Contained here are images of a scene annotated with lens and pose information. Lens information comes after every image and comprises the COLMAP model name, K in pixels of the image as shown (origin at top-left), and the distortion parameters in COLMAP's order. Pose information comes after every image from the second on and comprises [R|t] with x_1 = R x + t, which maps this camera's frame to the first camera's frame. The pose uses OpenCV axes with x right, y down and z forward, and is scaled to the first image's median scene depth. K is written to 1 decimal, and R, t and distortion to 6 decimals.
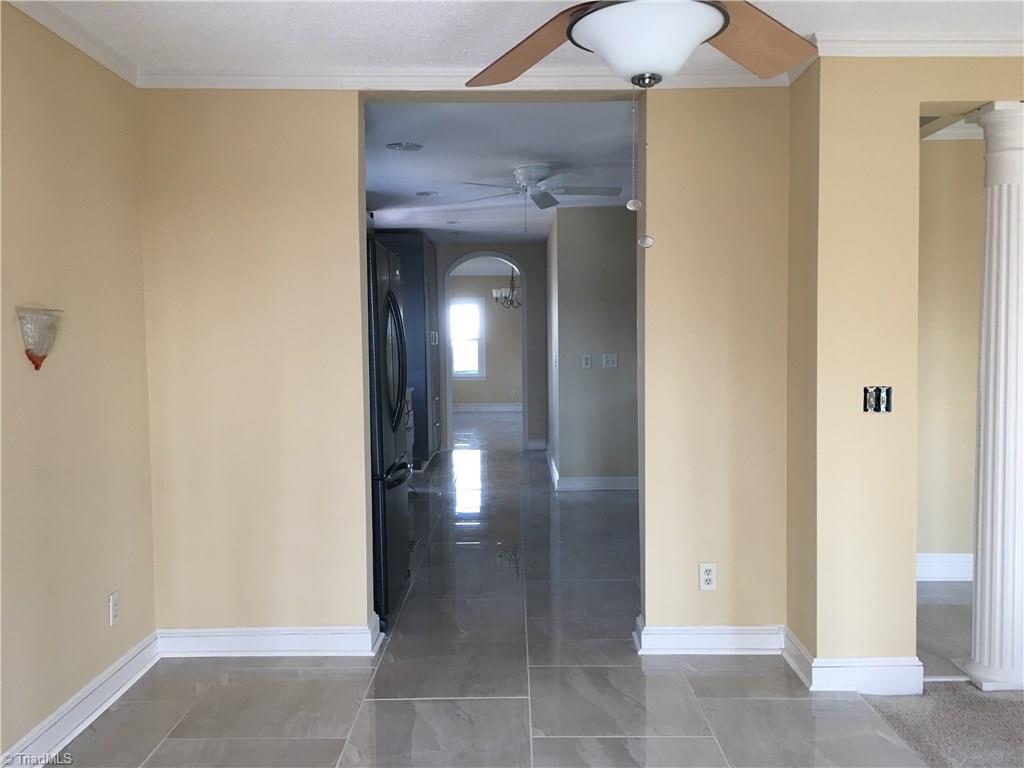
lens RADIAL K [[872.3, 0, 513.1], [0, 872.3, 384.1], [0, 0, 1]] dist [0.054827, -0.058910]
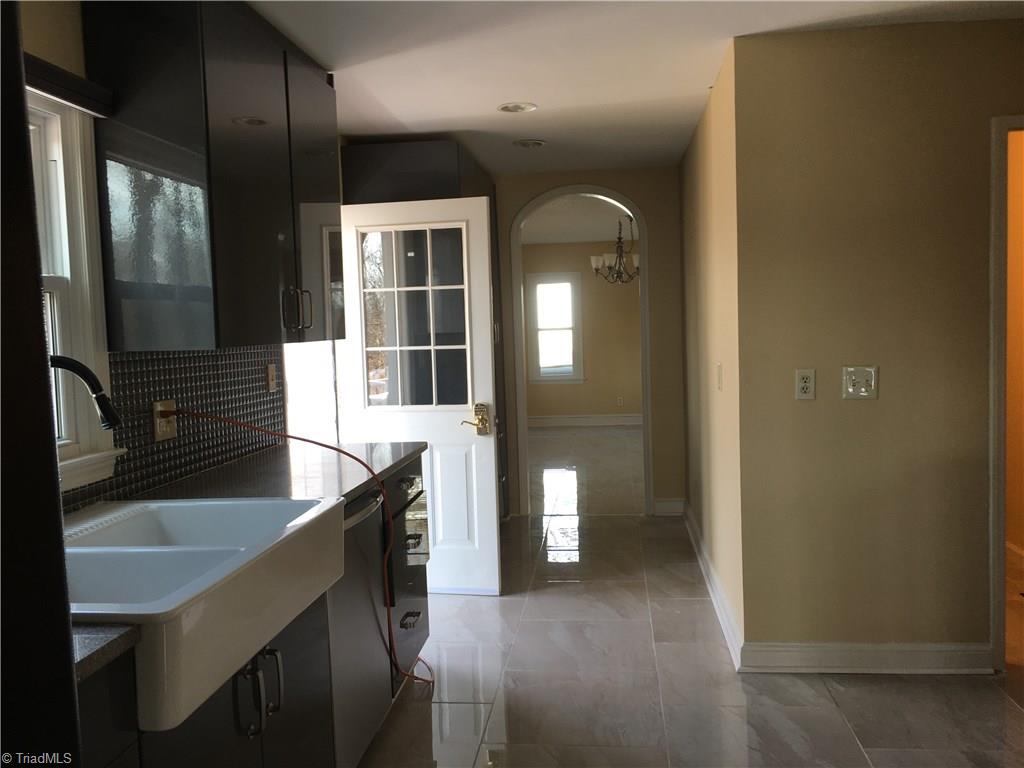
lens RADIAL K [[872.3, 0, 513.9], [0, 872.3, 383.9], [0, 0, 1]] dist [0.054827, -0.058910]
pose [[0.993717, -0.011084, -0.111374, -0.008260], [0.012910, 0.999794, 0.015691, -0.020897], [0.111177, -0.017030, 0.993655, 0.318254]]
